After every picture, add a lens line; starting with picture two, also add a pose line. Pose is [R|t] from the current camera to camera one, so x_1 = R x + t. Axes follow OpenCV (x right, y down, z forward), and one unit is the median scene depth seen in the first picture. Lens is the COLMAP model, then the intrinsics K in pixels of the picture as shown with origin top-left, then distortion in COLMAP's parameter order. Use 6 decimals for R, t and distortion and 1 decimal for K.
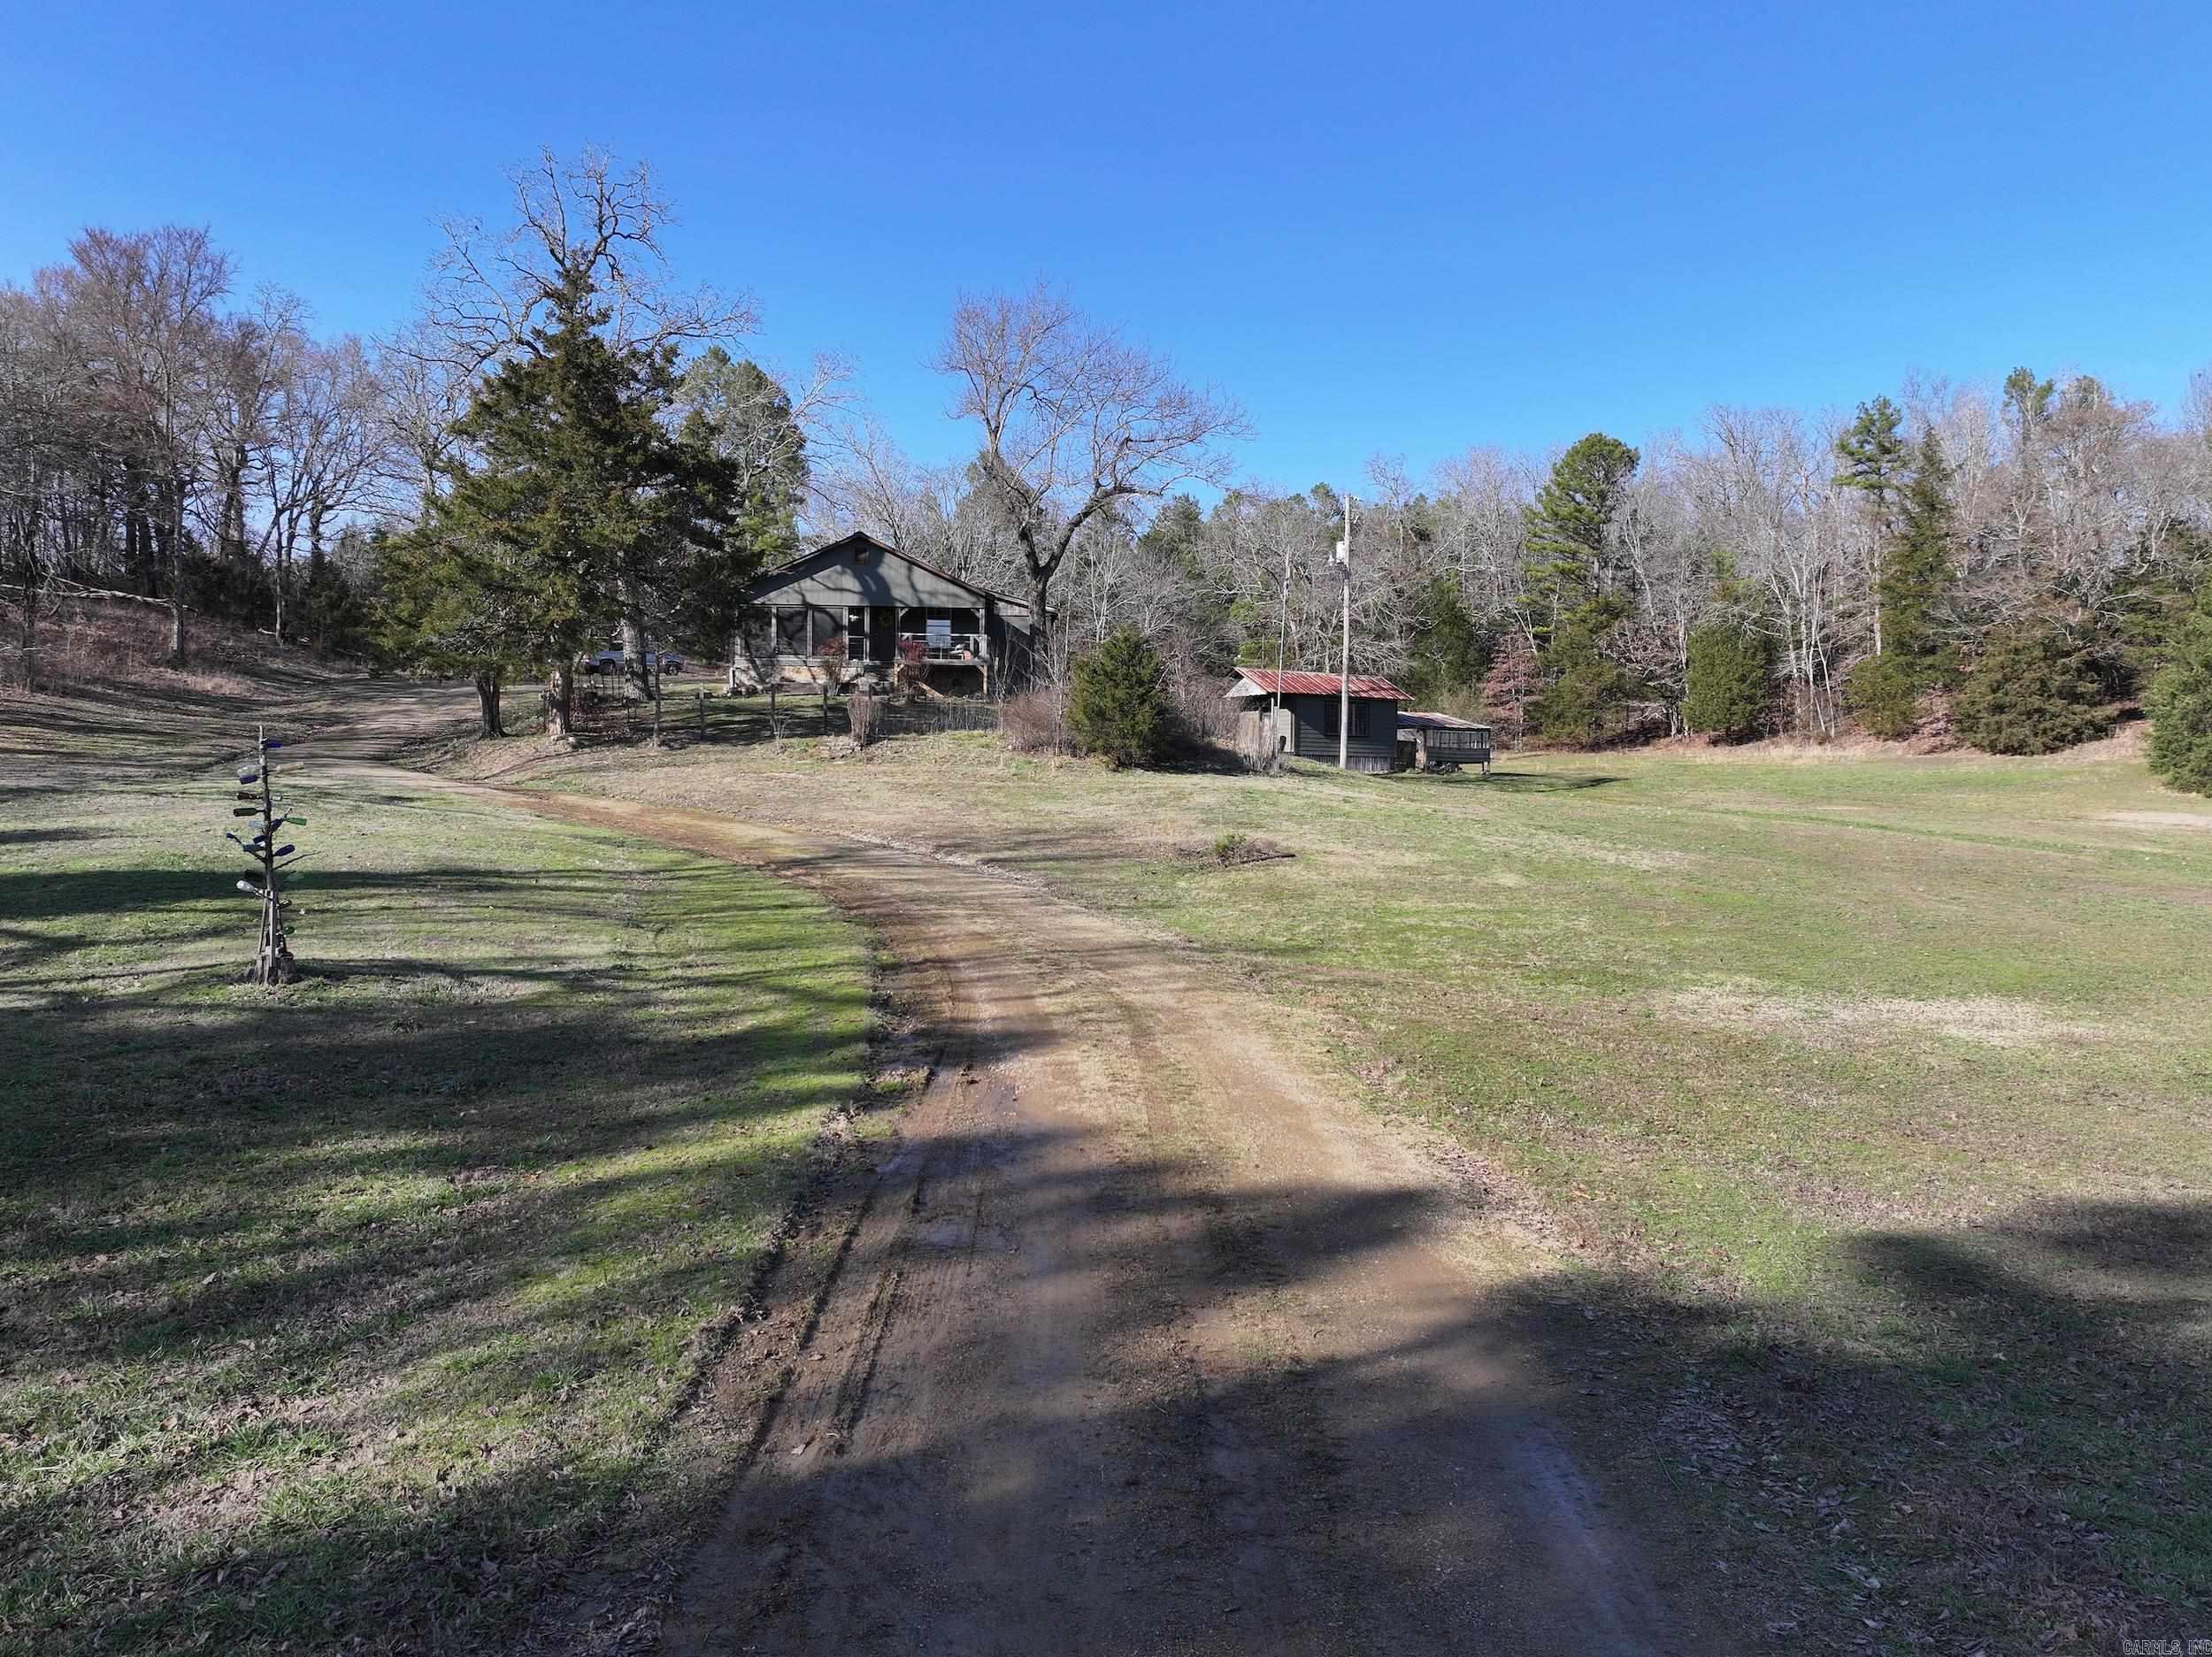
lens RADIAL K [[1739.9, 0, 1106.0], [0, 1739.9, 828.5], [0, 0, 1]] dist [0.009758, -0.008869]
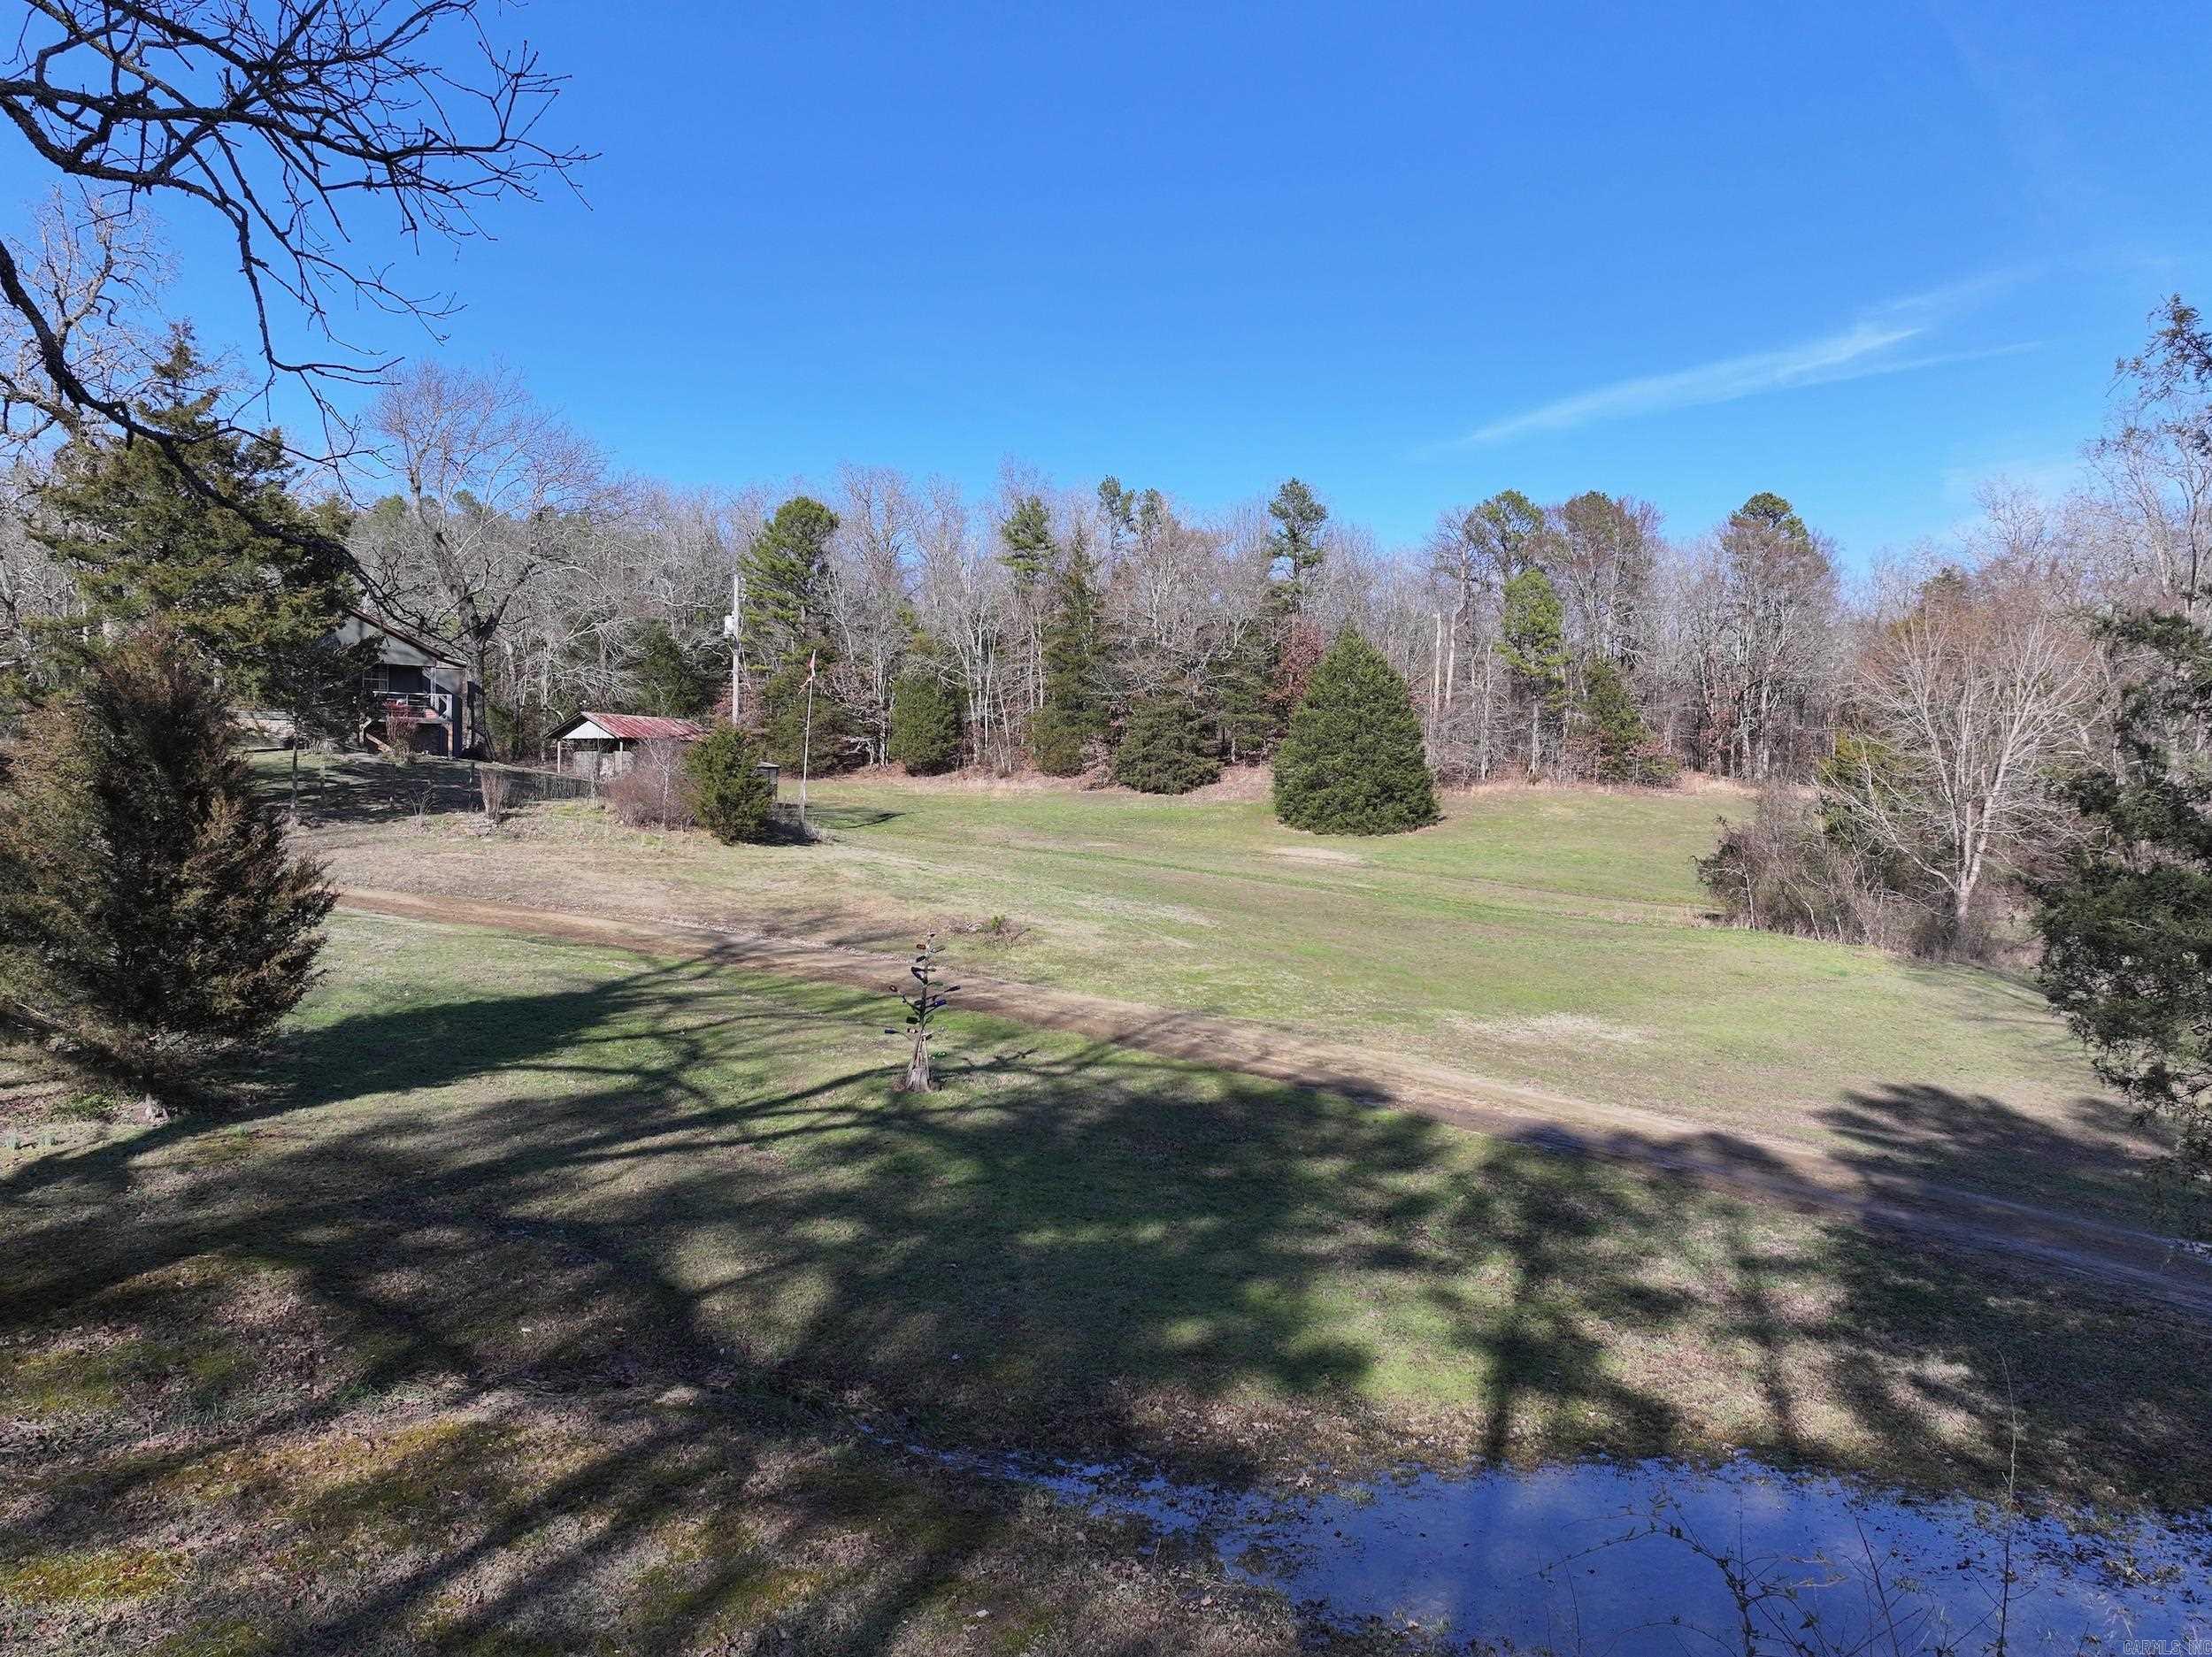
lens RADIAL K [[1739.9, 0, 1106.0], [0, 1739.9, 828.5], [0, 0, 1]] dist [0.009758, -0.008869]
pose [[0.833381, -0.007250, 0.552651, -0.273108], [0.000399, 0.999922, 0.012516, -0.036780], [-0.552699, -0.010210, 0.833319, -0.085227]]
